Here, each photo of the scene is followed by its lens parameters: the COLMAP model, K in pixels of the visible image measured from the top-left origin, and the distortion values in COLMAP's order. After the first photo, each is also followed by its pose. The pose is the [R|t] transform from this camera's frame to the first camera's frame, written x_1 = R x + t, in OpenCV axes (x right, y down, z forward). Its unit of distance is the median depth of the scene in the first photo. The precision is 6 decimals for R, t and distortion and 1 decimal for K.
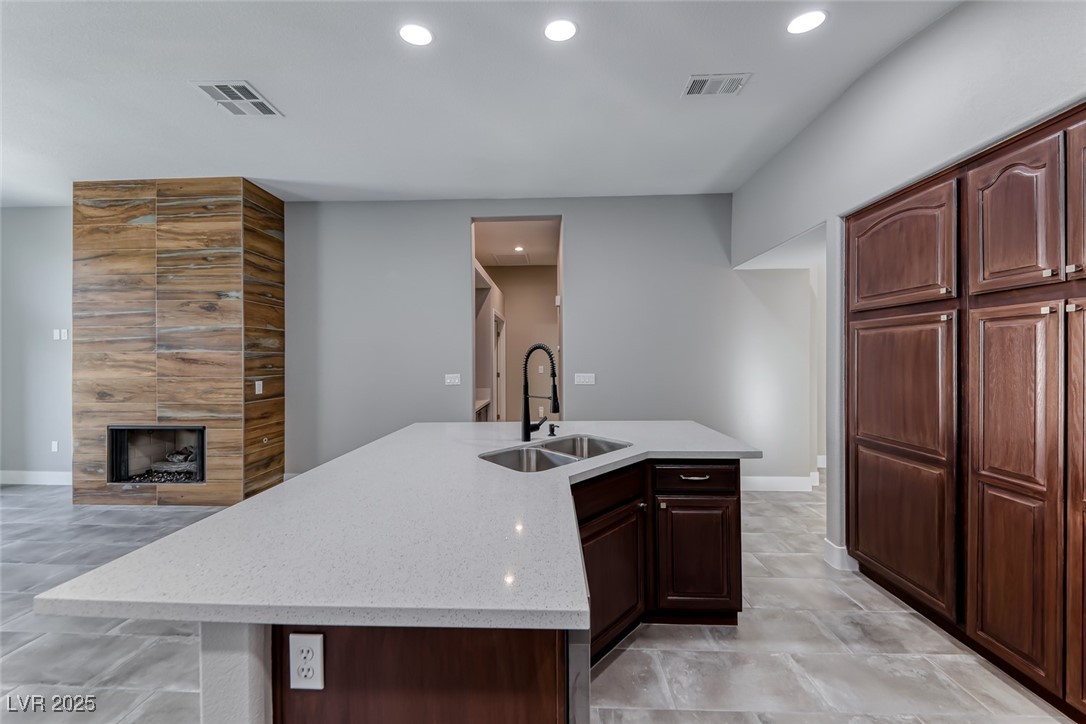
lens RADIAL K [[369.8, 0, 541.7], [0, 369.8, 359.8], [0, 0, 1]] dist [0.017671, -0.006206]
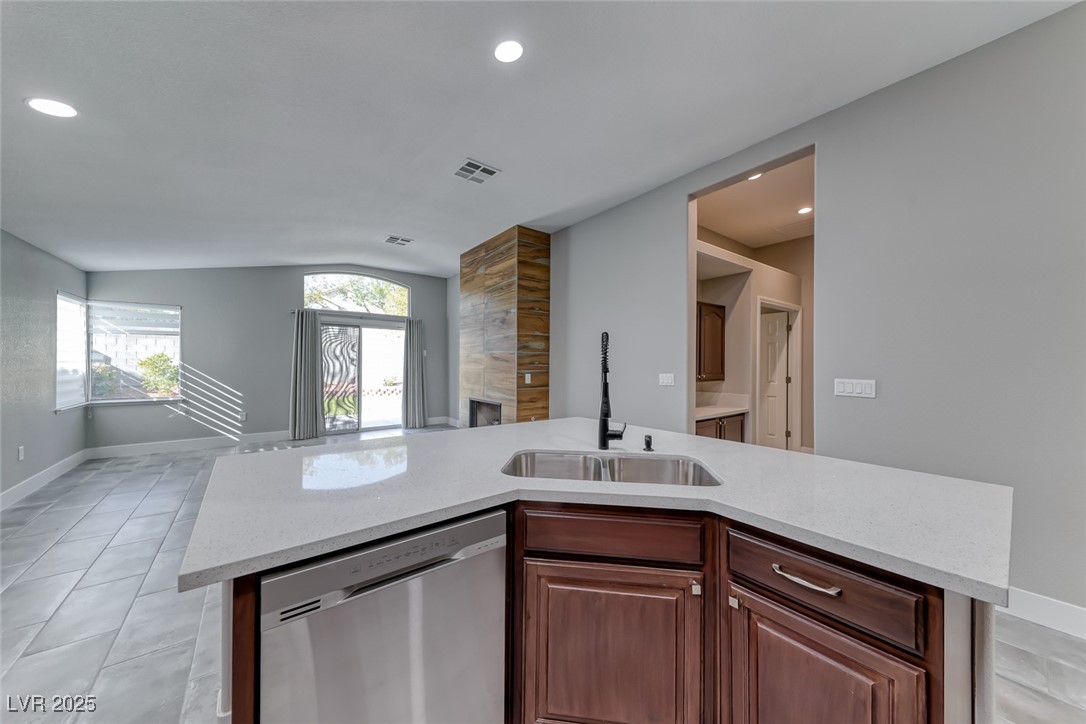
lens RADIAL K [[369.8, 0, 540.1], [0, 369.8, 360.8], [0, 0, 1]] dist [0.017671, -0.006206]
pose [[0.630263, 0.005326, -0.776364, 0.308031], [-0.011008, 0.999937, -0.002076, 0.013188], [0.776304, 0.009854, 0.630282, 0.210986]]
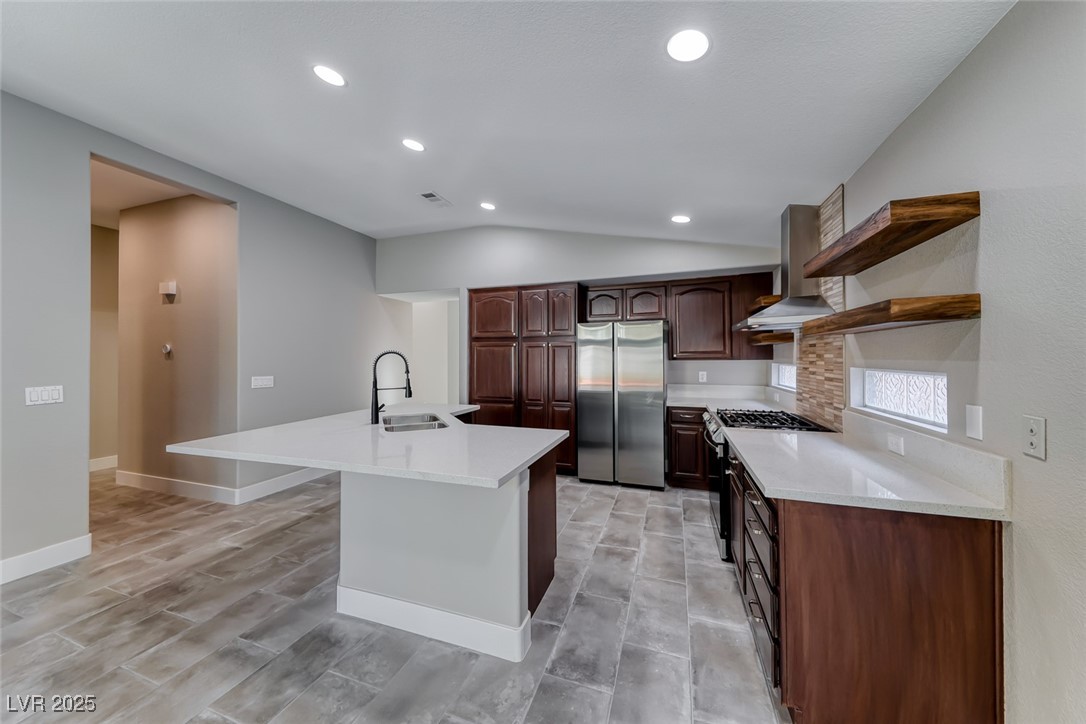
lens RADIAL K [[369.8, 0, 539.9], [0, 369.8, 358.5], [0, 0, 1]] dist [0.017671, -0.006206]
pose [[0.310293, 0.003004, 0.950636, -0.654193], [0.005382, 0.999973, -0.004916, -0.001960], [-0.950626, 0.006641, 0.310269, 0.022536]]
